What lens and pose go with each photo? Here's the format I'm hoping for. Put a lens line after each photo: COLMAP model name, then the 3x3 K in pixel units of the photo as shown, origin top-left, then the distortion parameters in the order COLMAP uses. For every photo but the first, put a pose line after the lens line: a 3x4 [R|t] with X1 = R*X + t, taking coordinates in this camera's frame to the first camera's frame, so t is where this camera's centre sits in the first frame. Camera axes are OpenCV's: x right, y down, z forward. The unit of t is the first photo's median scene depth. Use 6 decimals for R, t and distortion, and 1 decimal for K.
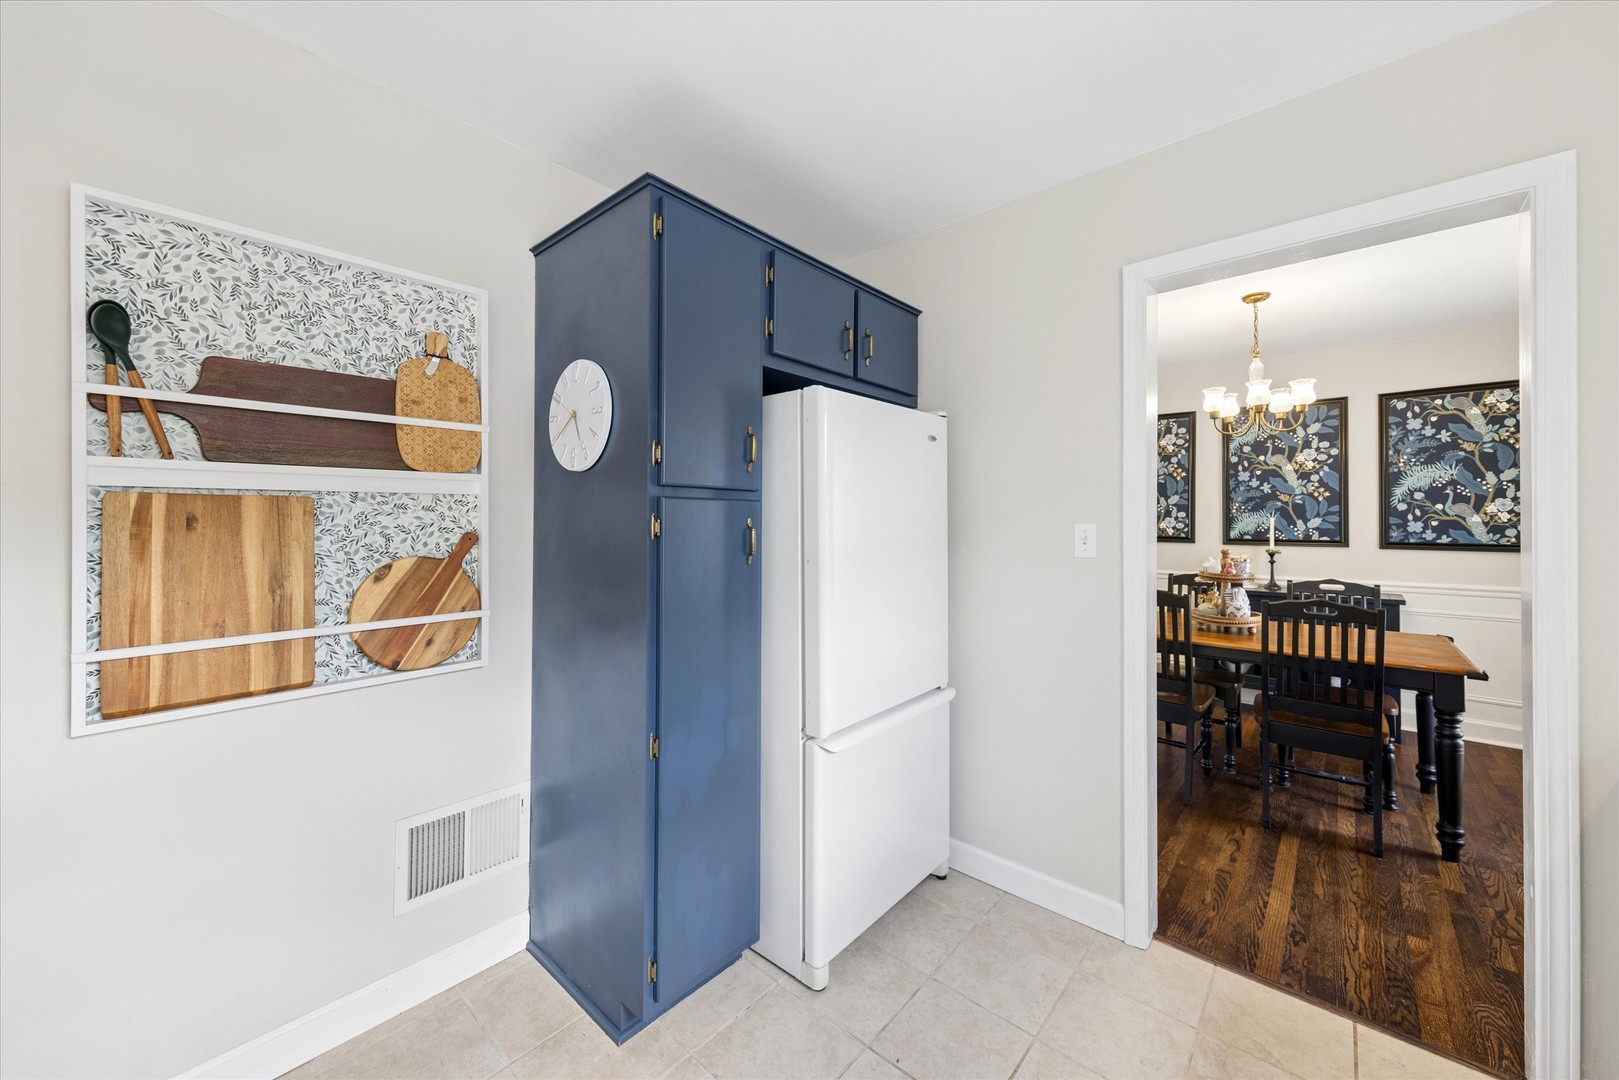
lens RADIAL K [[574.4, 0, 794.4], [0, 574.4, 518.8], [0, 0, 1]] dist [0.001987, 0.000047]
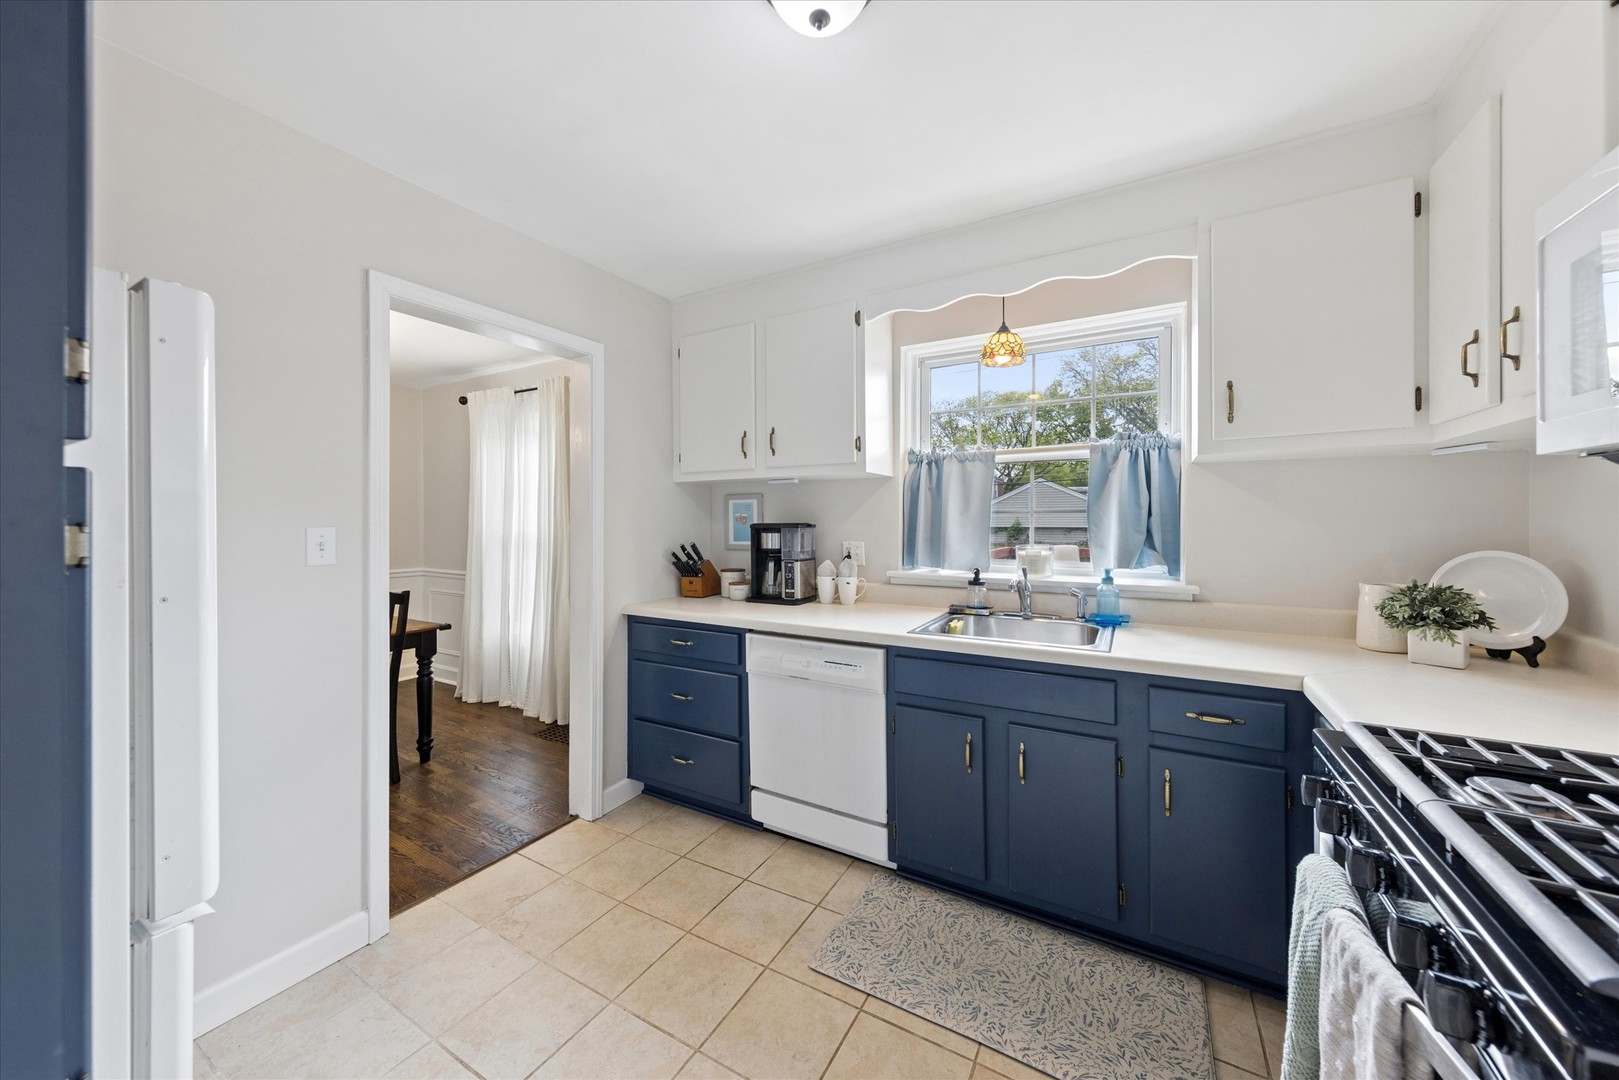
lens RADIAL K [[574.4, 0, 807.1], [0, 574.4, 525.5], [0, 0, 1]] dist [0.001987, 0.000047]
pose [[-0.184821, -0.008468, 0.982736, -0.522516], [-0.004155, 0.999961, 0.007835, -0.005528], [-0.982763, -0.002635, -0.184849, 0.418043]]
